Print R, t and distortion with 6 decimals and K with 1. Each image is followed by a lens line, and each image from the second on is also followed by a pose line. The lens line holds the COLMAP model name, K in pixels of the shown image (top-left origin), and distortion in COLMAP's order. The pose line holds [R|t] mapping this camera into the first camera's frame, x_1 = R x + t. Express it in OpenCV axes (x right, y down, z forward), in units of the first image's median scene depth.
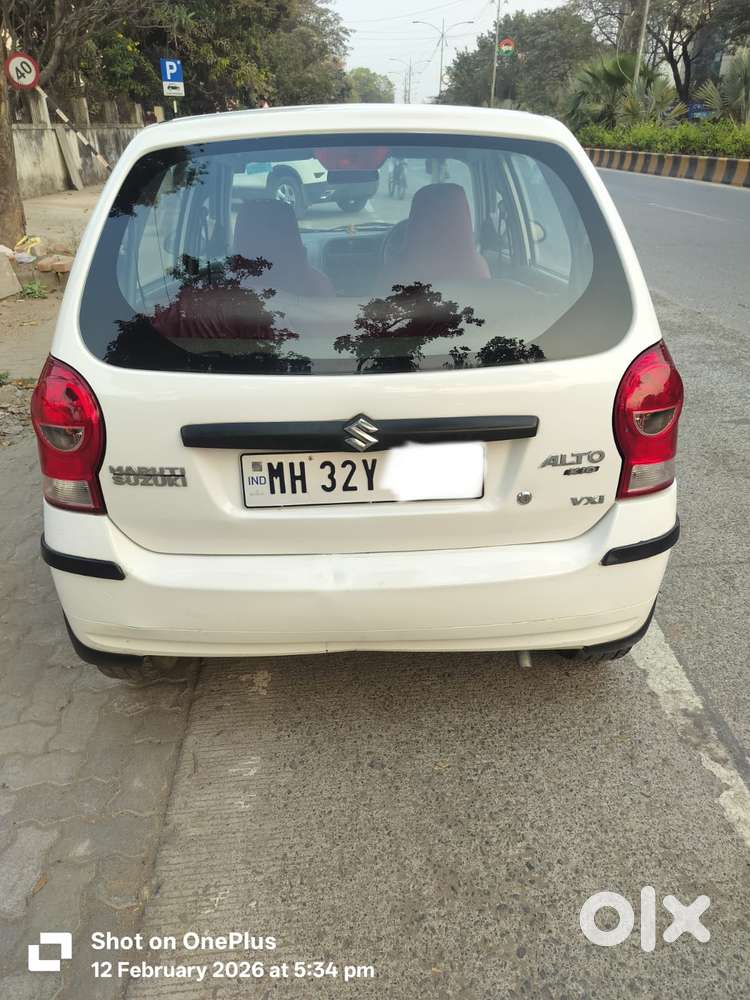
lens RADIAL K [[703.3, 0, 381.2], [0, 703.3, 502.6], [0, 0, 1]] dist [0.040071, -0.043076]
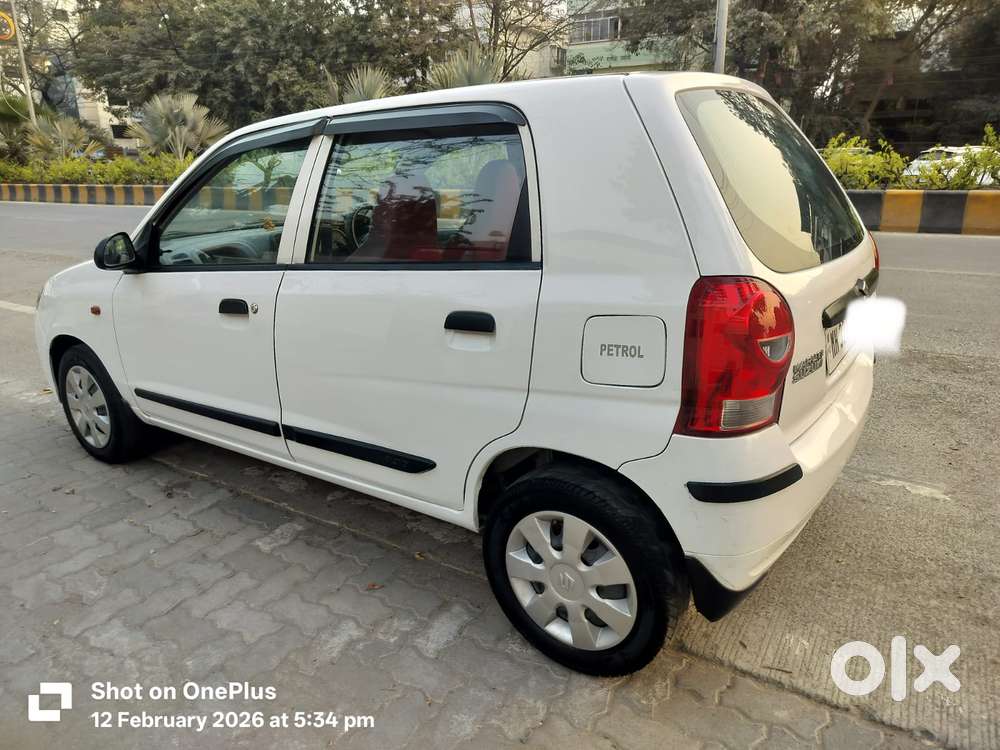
lens RADIAL K [[688.9, 0, 500.0], [0, 688.9, 375.0], [0, 0, 1]] dist [0.051756, -0.040624]
pose [[0.604290, -0.237250, 0.760622, -1.011942], [0.381953, 0.924057, -0.015222, -0.132798], [-0.699246, 0.299720, 0.649017, 0.447009]]
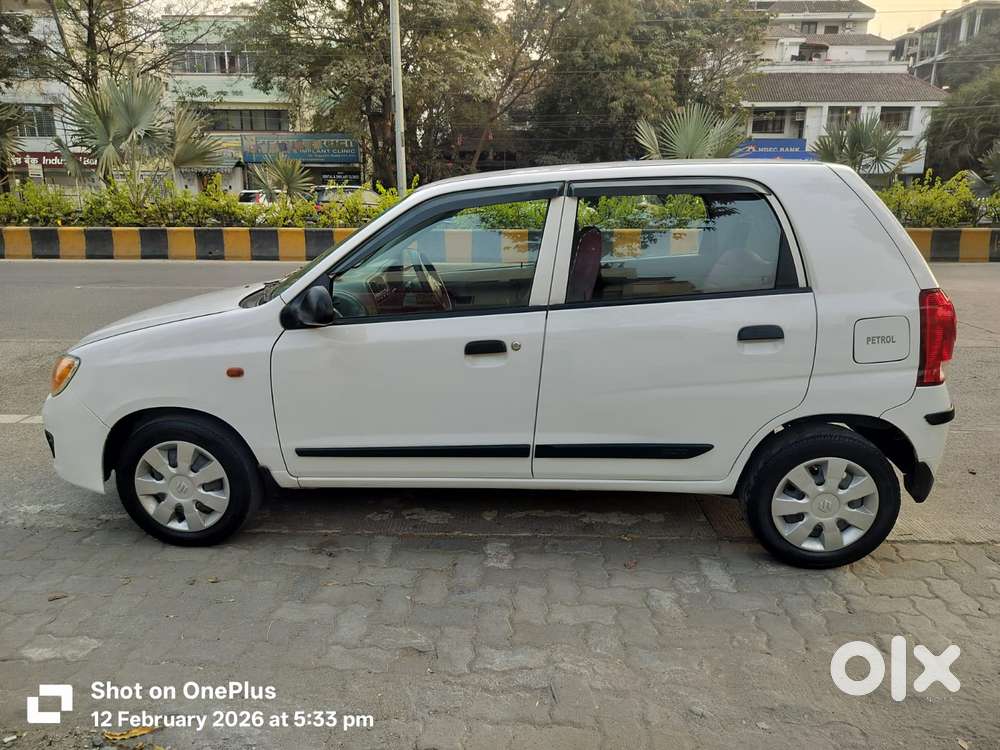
lens RADIAL K [[680.0, 0, 501.9], [0, 680.0, 381.8], [0, 0, 1]] dist [0.035563, -0.024749]
pose [[0.111335, -0.256366, 0.960146, -1.557482], [0.463664, 0.867950, 0.177984, -0.558136], [-0.878988, 0.425369, 0.215501, 1.173480]]
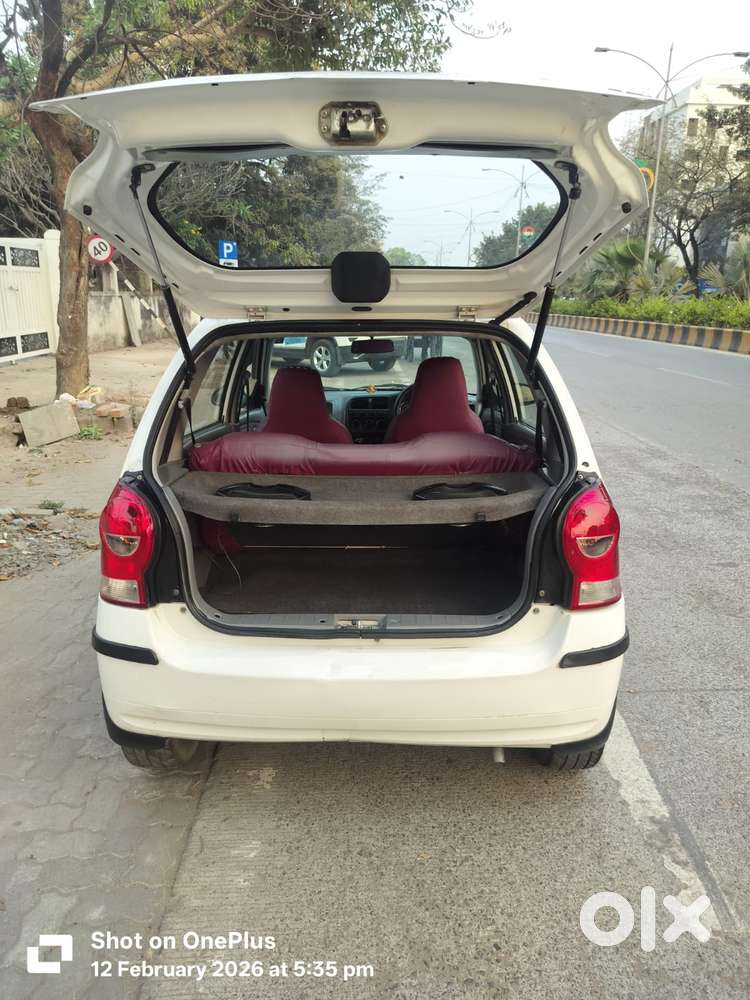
lens RADIAL K [[703.3, 0, 381.2], [0, 703.3, 502.6], [0, 0, 1]] dist [0.040071, -0.043076]
pose [[0.998862, 0.026829, -0.039439, 0.041645], [-0.034202, 0.979177, -0.200109, 0.049412], [0.033249, 0.201230, 0.978980, -0.165153]]
